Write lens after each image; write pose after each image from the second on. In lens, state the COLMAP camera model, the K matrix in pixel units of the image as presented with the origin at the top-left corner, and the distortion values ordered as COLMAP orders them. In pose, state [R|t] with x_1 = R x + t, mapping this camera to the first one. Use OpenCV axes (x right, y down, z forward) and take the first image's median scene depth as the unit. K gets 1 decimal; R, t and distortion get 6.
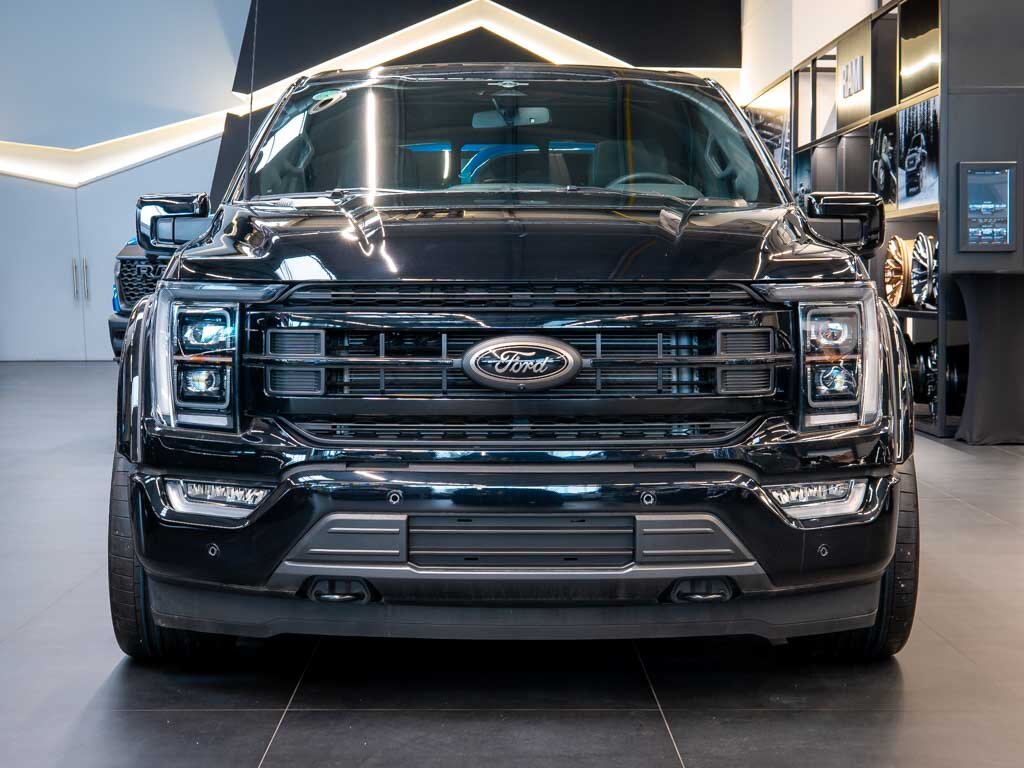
lens RADIAL K [[1969.9, 0, 514.9], [0, 1969.9, 379.1], [0, 0, 1]] dist [0.023004, 0.000000]
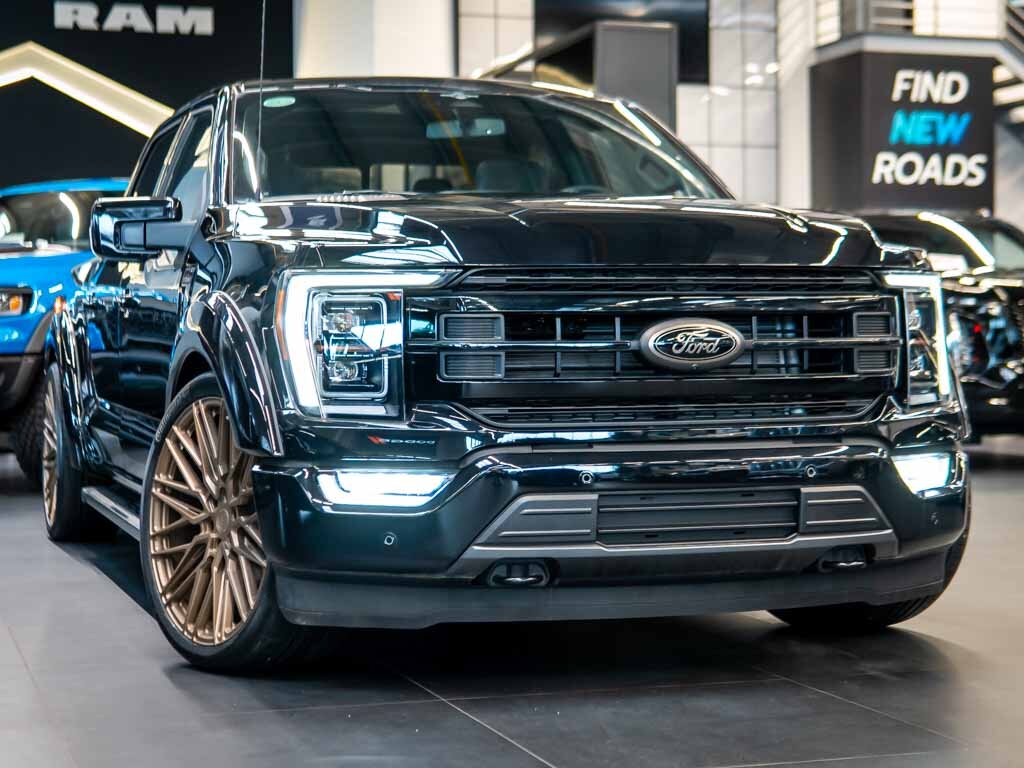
lens RADIAL K [[1969.9, 0, 476.4], [0, 1969.9, 390.3], [0, 0, 1]] dist [0.023004, 0.000000]
pose [[0.955334, -0.014667, 0.295164, -0.405011], [0.023973, 0.999322, -0.027935, 0.041528], [-0.294554, 0.033763, 0.955038, 0.045868]]
